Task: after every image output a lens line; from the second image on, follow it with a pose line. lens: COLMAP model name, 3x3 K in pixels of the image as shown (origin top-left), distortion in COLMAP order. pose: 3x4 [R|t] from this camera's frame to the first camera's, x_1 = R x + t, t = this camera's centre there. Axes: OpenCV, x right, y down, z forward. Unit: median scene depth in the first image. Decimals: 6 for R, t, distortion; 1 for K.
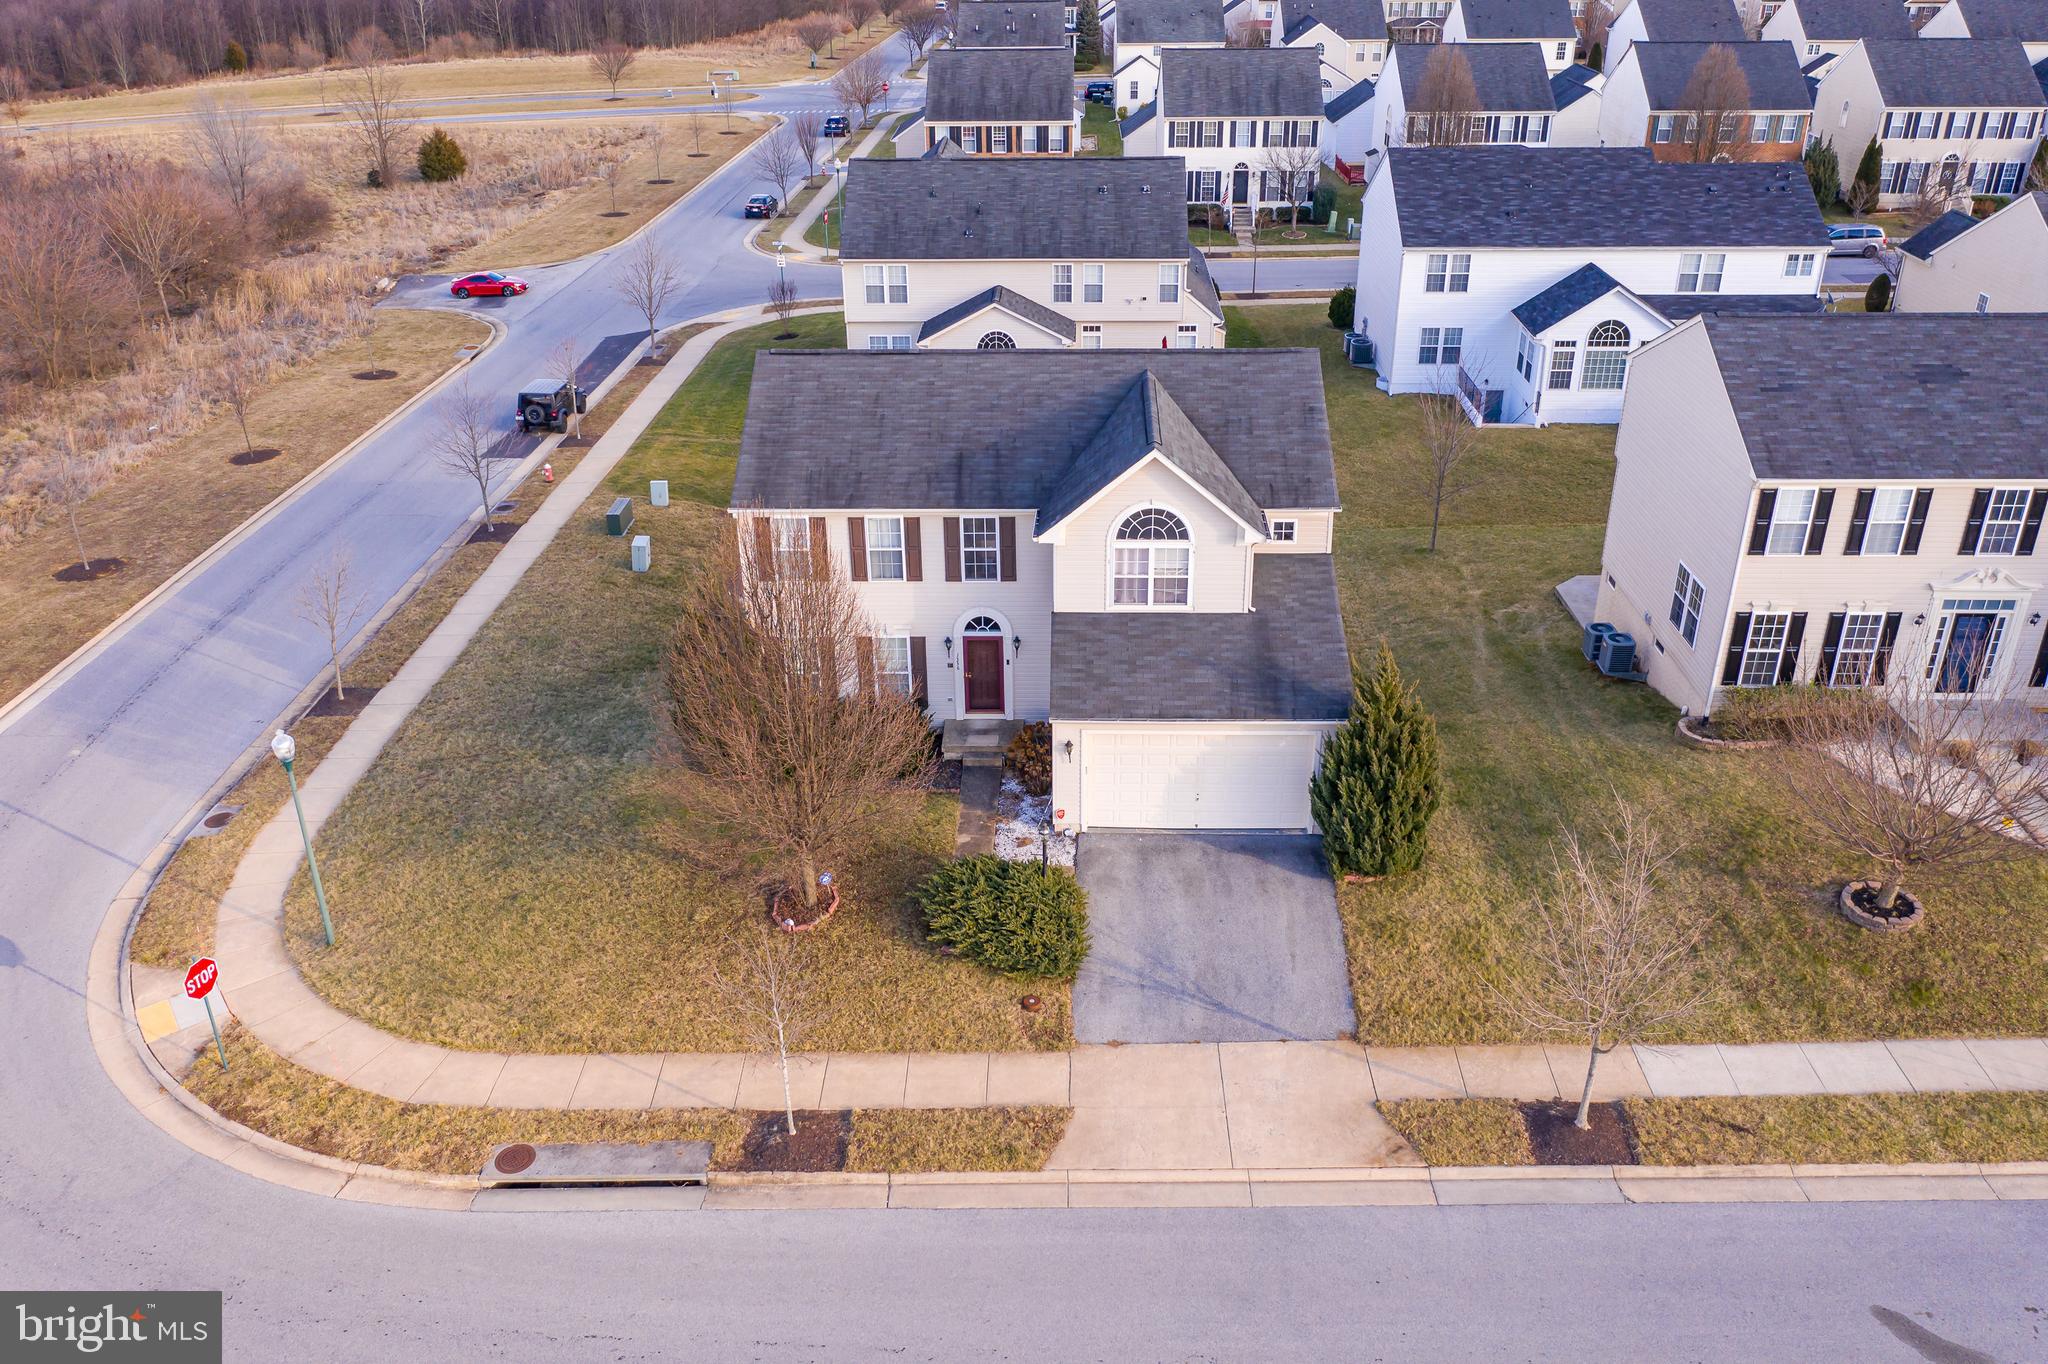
lens RADIAL K [[1591.7, 0, 1026.0], [0, 1591.7, 682.8], [0, 0, 1]] dist [-0.007607, 0.000952]
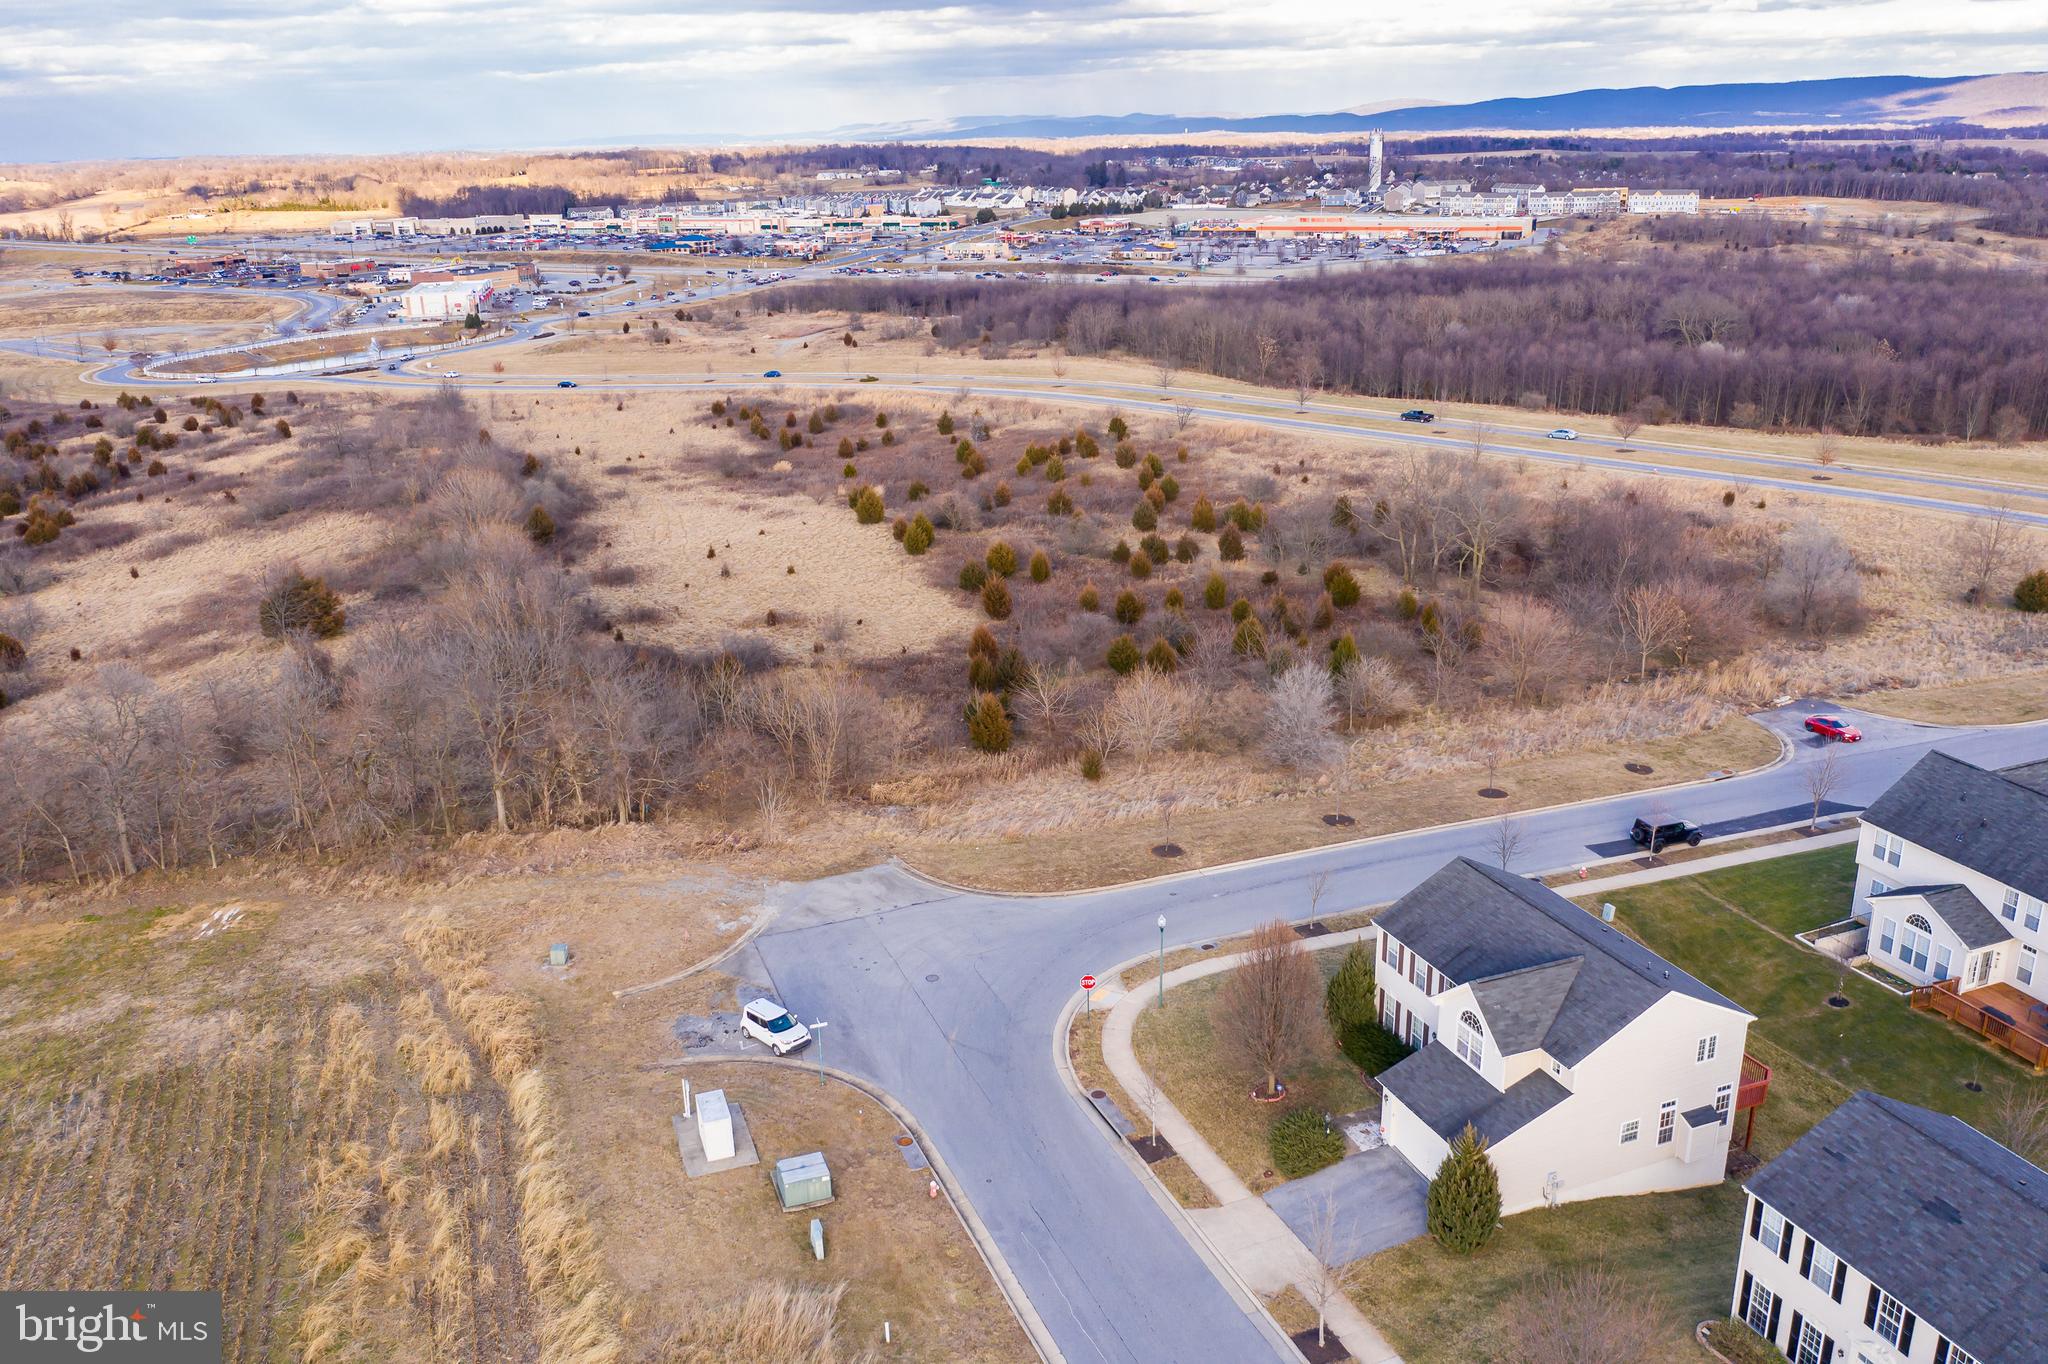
lens RADIAL K [[1591.7, 0, 1024.1], [0, 1591.7, 682.2], [0, 0, 1]] dist [-0.007607, 0.000952]
pose [[0.403557, 0.296877, -0.865451, 0.736227], [-0.410360, 0.904152, 0.118803, -0.249149], [0.817770, 0.307202, 0.486703, -0.249759]]
